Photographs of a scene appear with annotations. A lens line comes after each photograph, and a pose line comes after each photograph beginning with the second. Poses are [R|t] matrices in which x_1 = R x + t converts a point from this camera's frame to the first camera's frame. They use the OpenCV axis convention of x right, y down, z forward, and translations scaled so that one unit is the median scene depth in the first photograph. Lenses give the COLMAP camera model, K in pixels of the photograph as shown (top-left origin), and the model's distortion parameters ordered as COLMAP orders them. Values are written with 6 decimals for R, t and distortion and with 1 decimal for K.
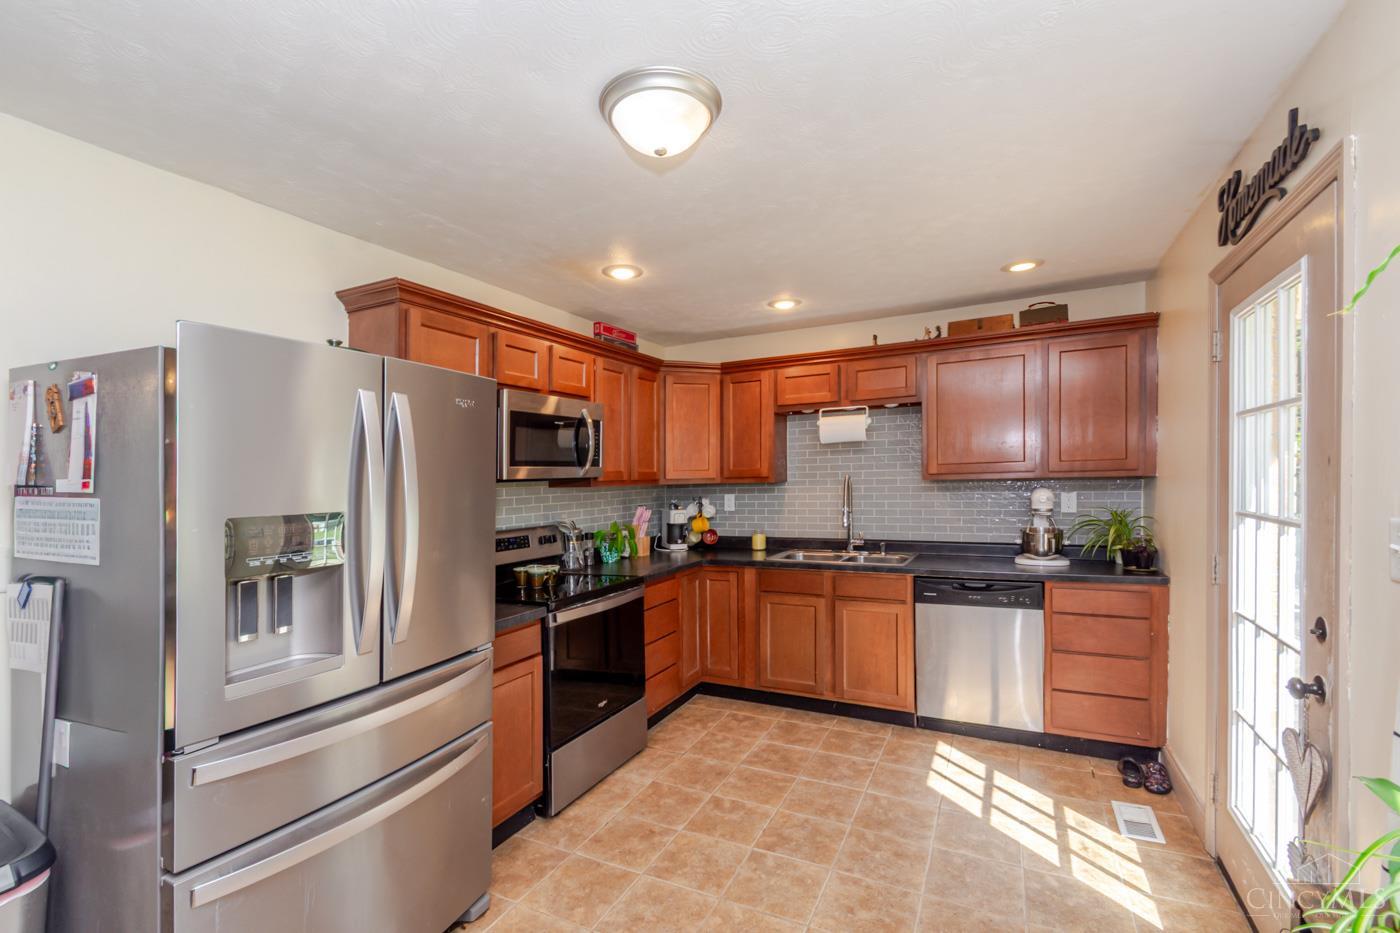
lens RADIAL K [[630.7, 0, 678.7], [0, 630.7, 472.4], [0, 0, 1]] dist [0.000380, -0.000259]
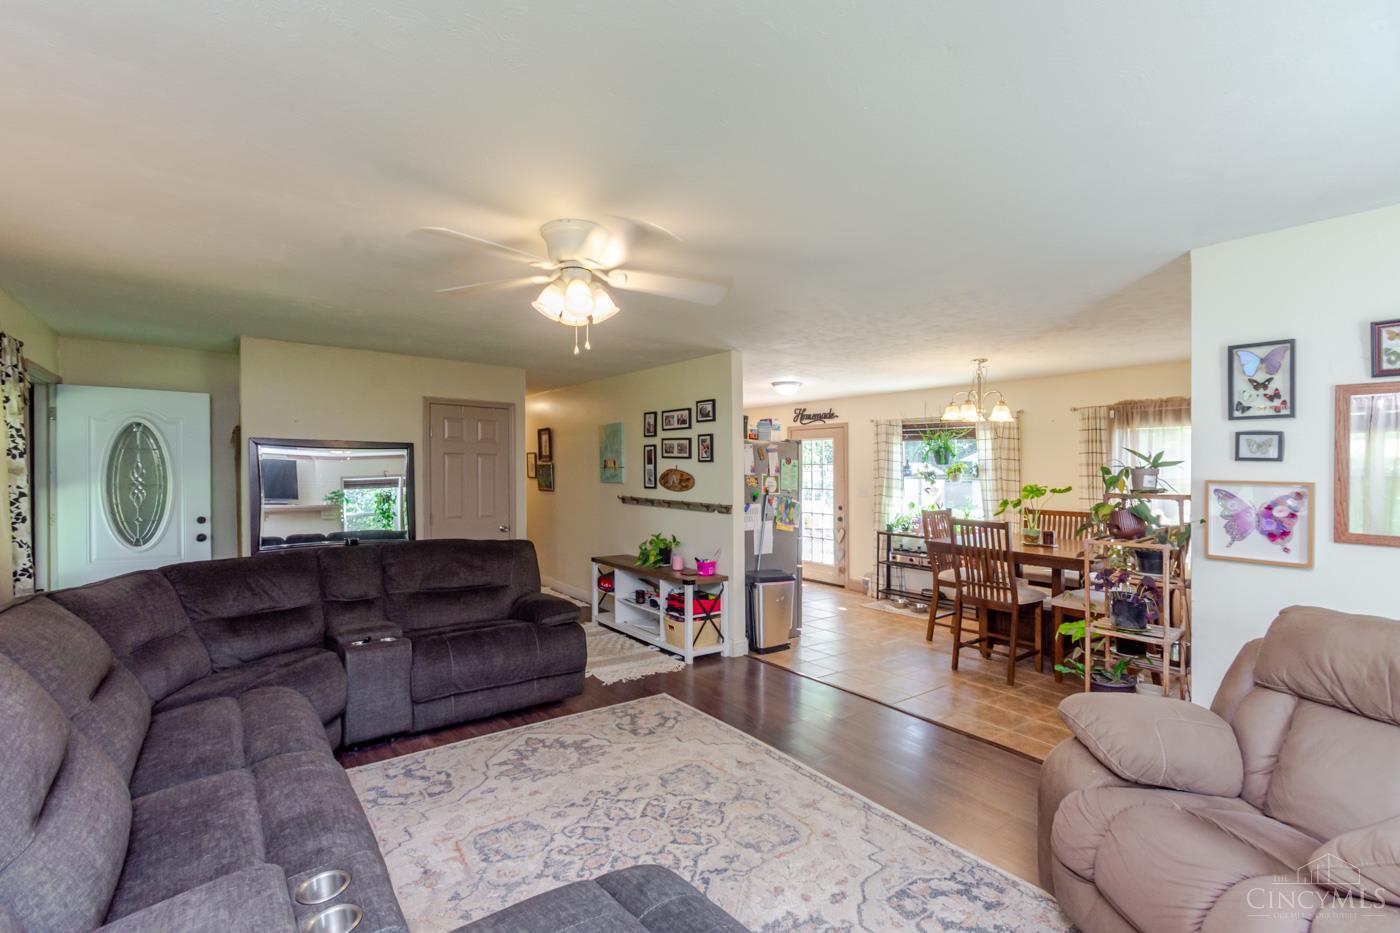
lens RADIAL K [[630.2, 0, 686.9], [0, 630.2, 451.4], [0, 0, 1]] dist [0.004560, 0.000068]
pose [[0.424347, 0.061597, 0.903402, -1.914070], [-0.028304, 0.998098, -0.054759, 0.042083], [-0.905057, -0.002333, 0.425283, -0.048180]]
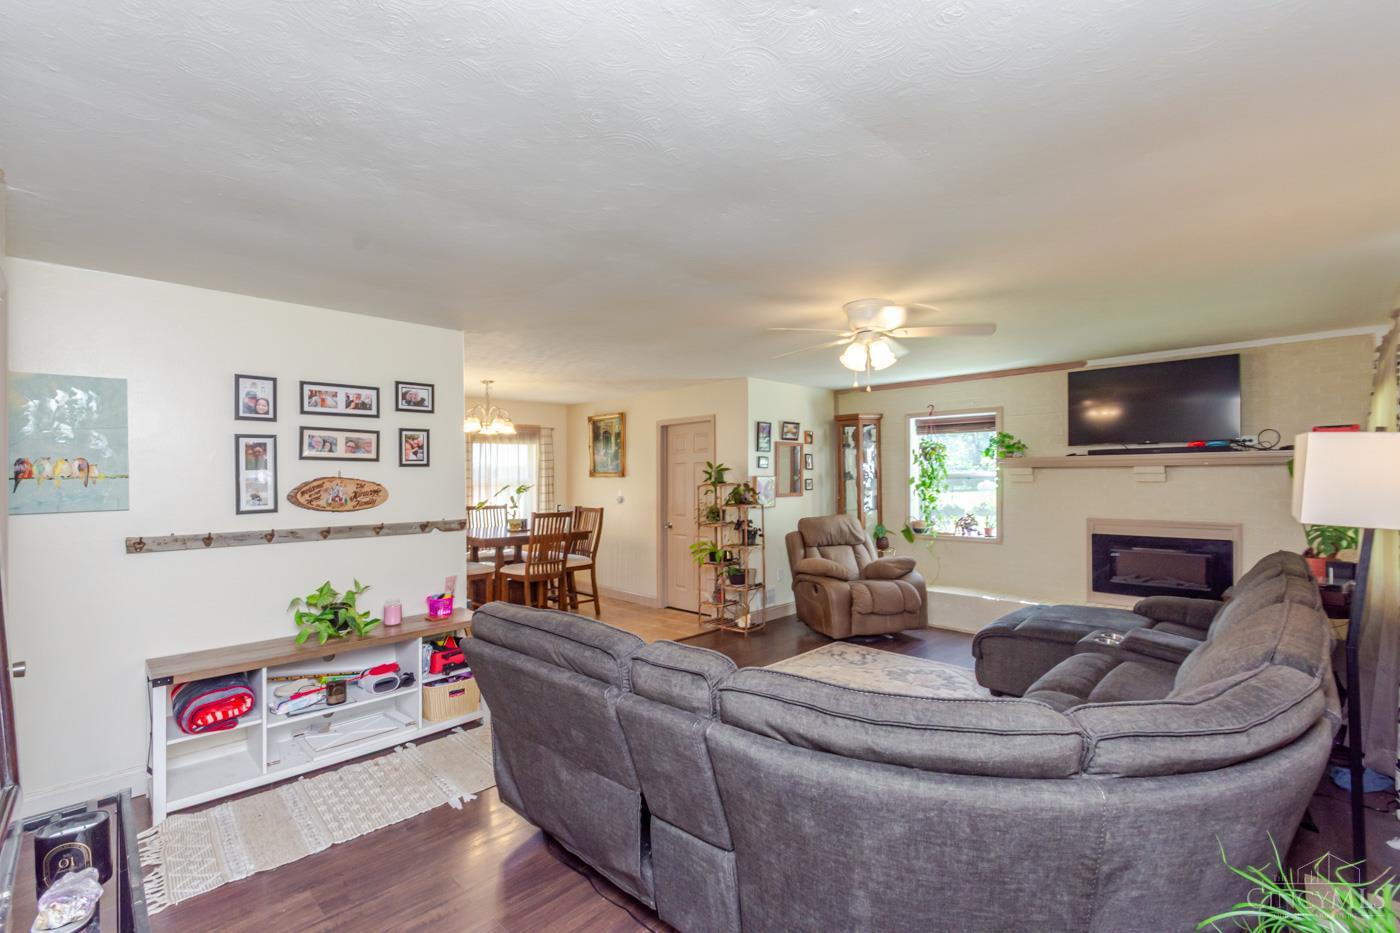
lens RADIAL K [[630.2, 0, 686.9], [0, 630.2, 451.4], [0, 0, 1]] dist [0.004560, 0.000068]
pose [[-0.955248, 0.048415, 0.291817, -1.311693], [0.035459, 0.998143, -0.049529, 0.028641], [-0.293674, -0.036965, -0.955191, 1.477087]]
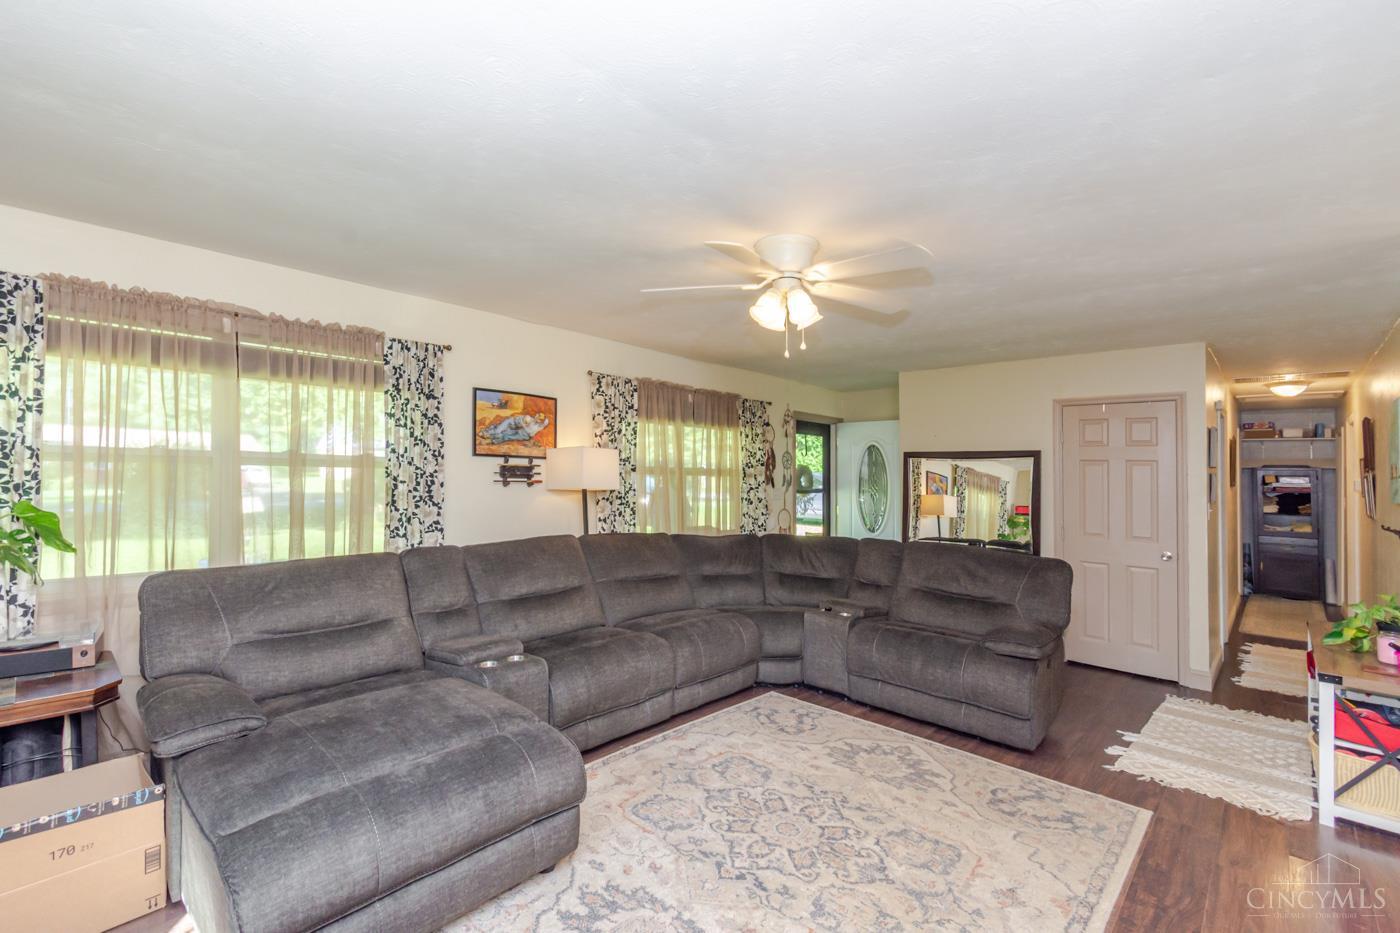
lens RADIAL K [[621.5, 0, 660.0], [0, 621.5, 469.2], [0, 0, 1]] dist [-0.008753, -0.000470]
pose [[0.956664, 0.048876, -0.287064, -1.223847], [-0.049233, 0.998769, 0.005980, 0.034606], [0.287003, 0.008412, 0.957893, -0.411203]]
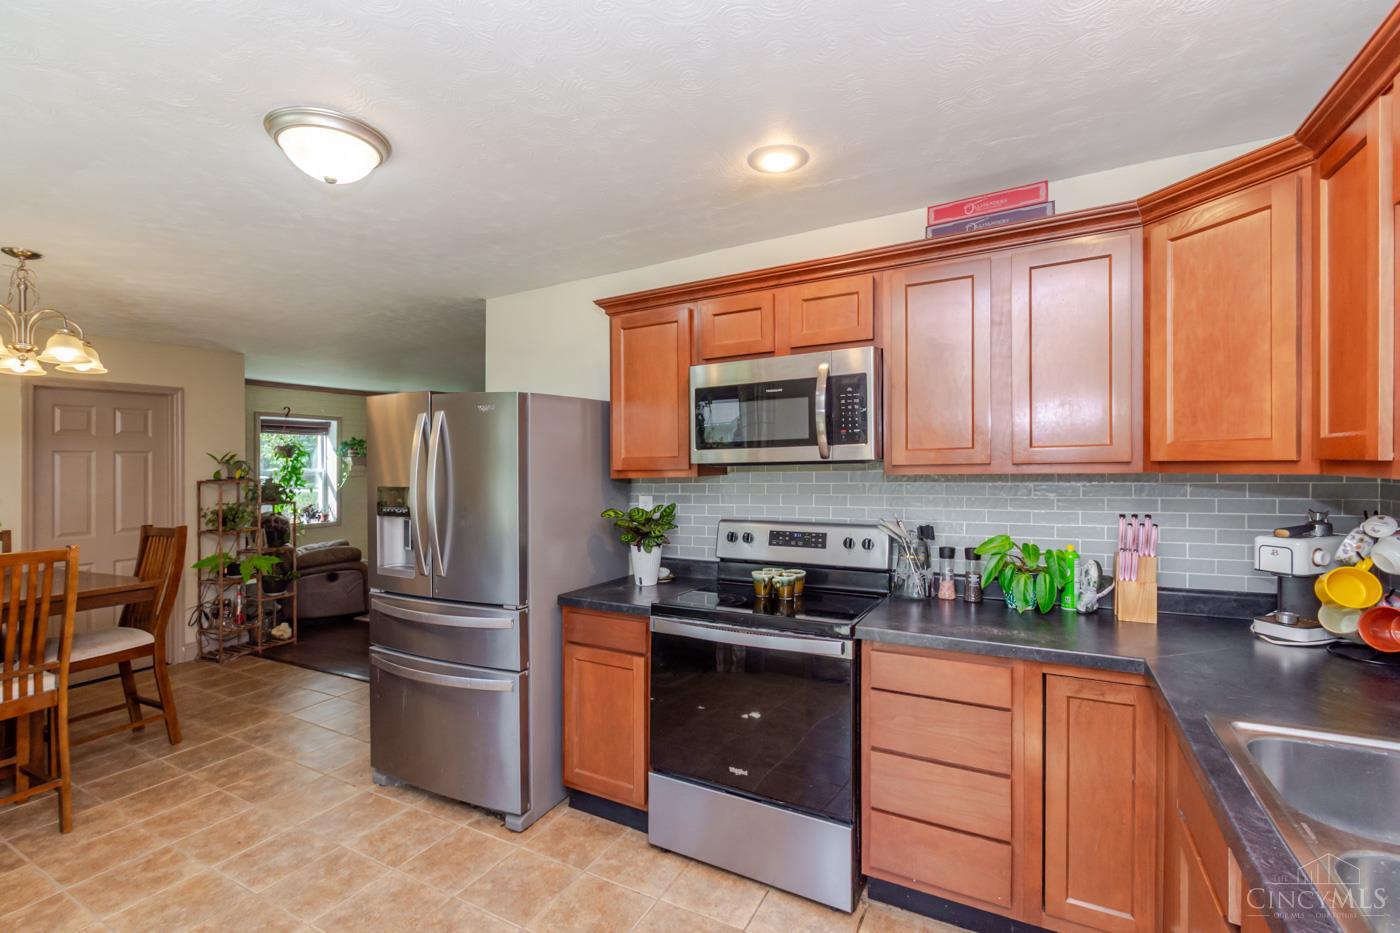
lens RADIAL K [[630.2, 0, 686.9], [0, 630.2, 451.4], [0, 0, 1]] dist [0.004560, 0.000068]
pose [[-0.035591, 0.005178, -0.999353, 0.524194], [0.026070, 0.999651, 0.004251, -0.007671], [0.999026, -0.025902, -0.035714, 0.841646]]
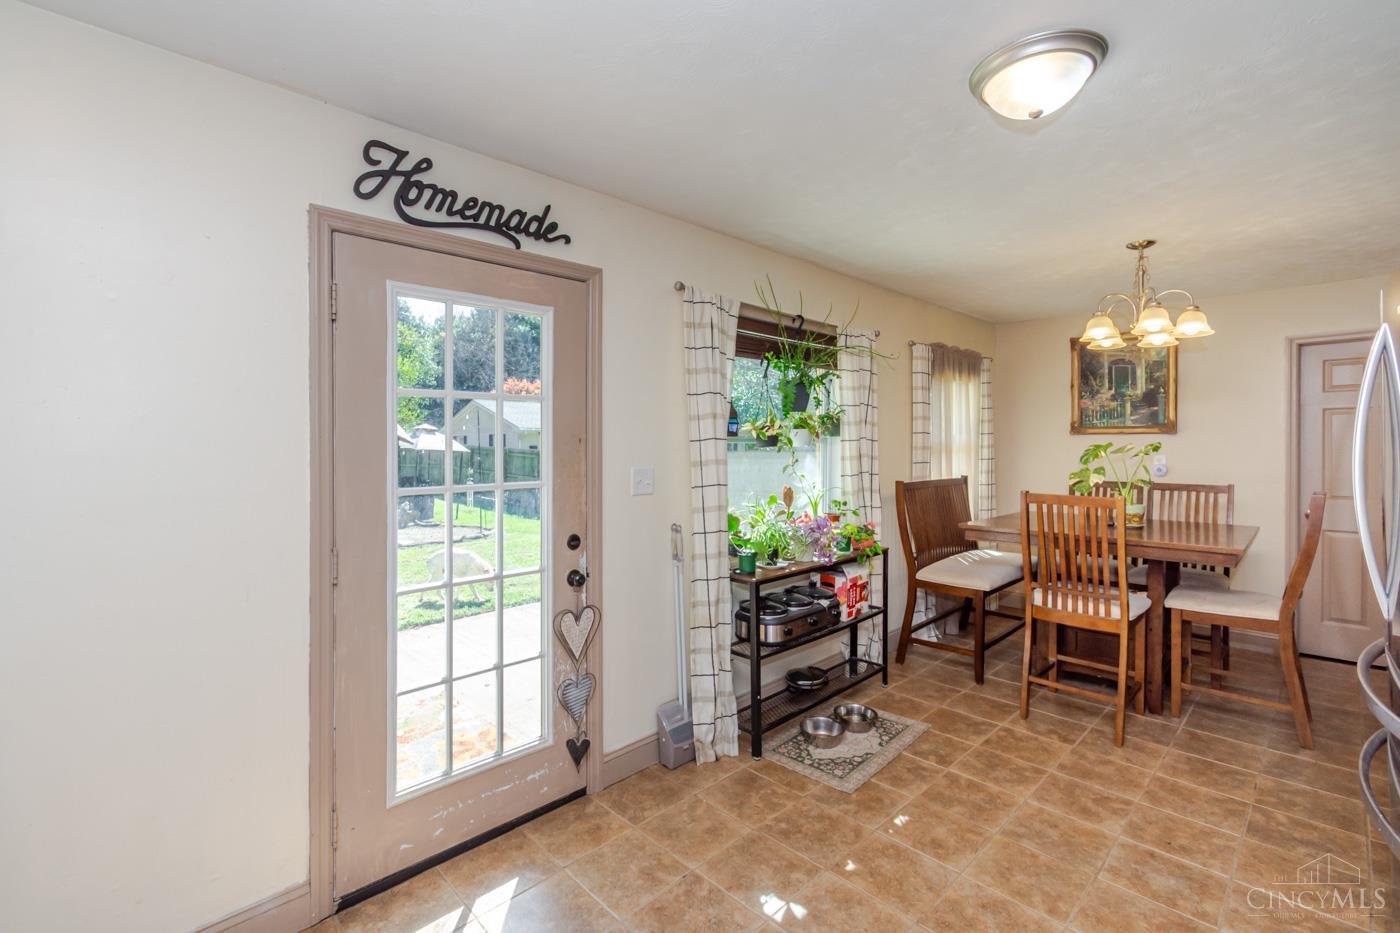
lens RADIAL K [[630.2, 0, 686.9], [0, 630.2, 451.4], [0, 0, 1]] dist [0.004560, 0.000068]
pose [[-0.951630, 0.020751, 0.306546, 0.091664], [0.024900, 0.999644, 0.009629, -0.000418], [-0.306237, 0.016796, -0.951807, 1.071377]]
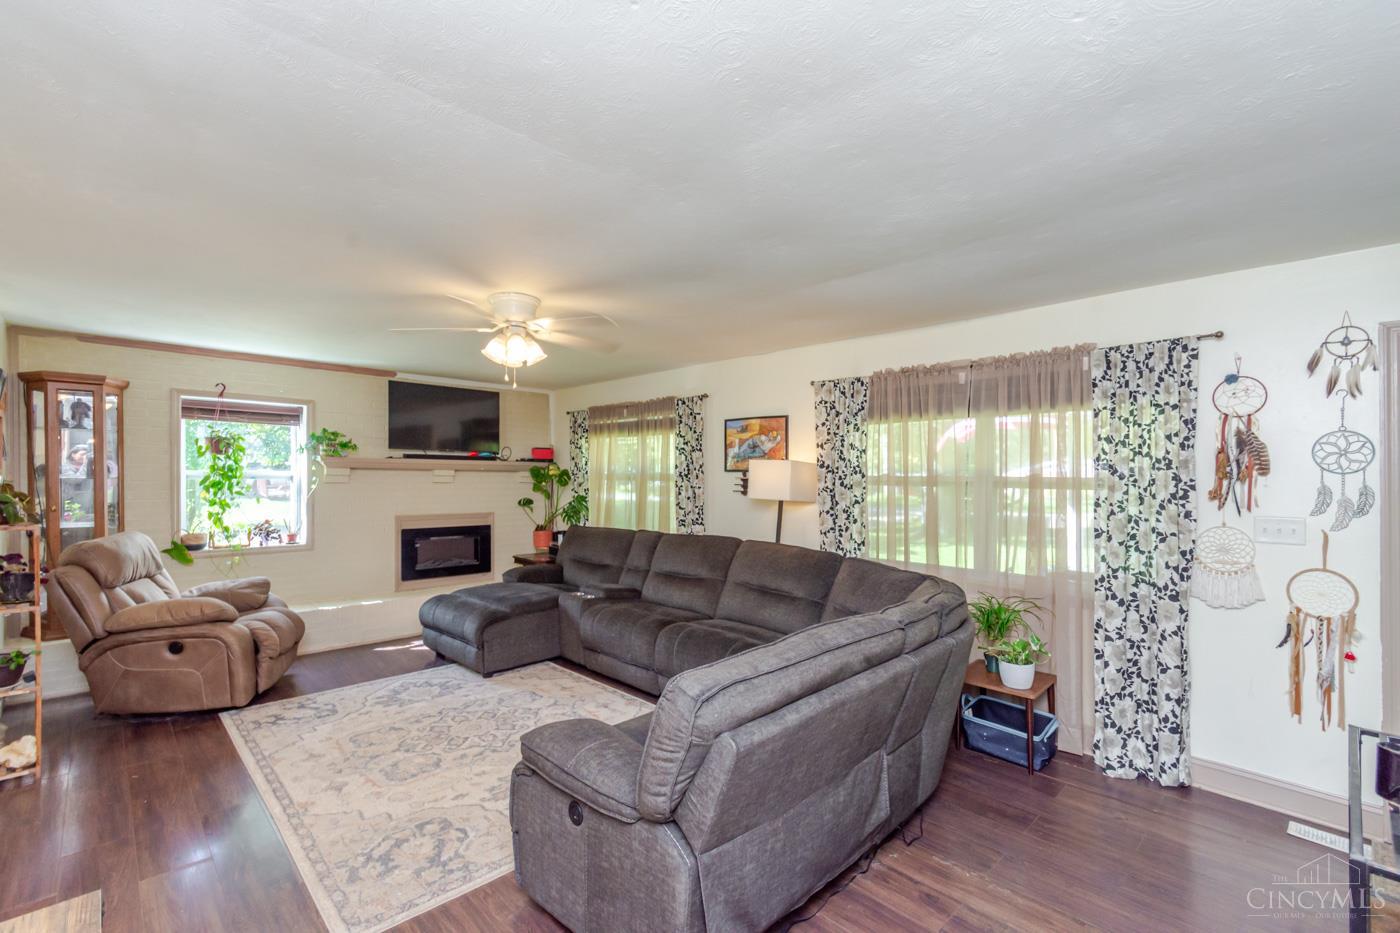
lens RADIAL K [[612.7, 0, 693.5], [0, 612.7, 489.6], [0, 0, 1]] dist [-0.001526, -0.000142]
pose [[-0.303436, 0.046849, -0.951699, -0.450122], [0.005319, 0.998858, 0.047475, 0.006966], [0.952837, 0.009344, -0.303339, 0.937821]]
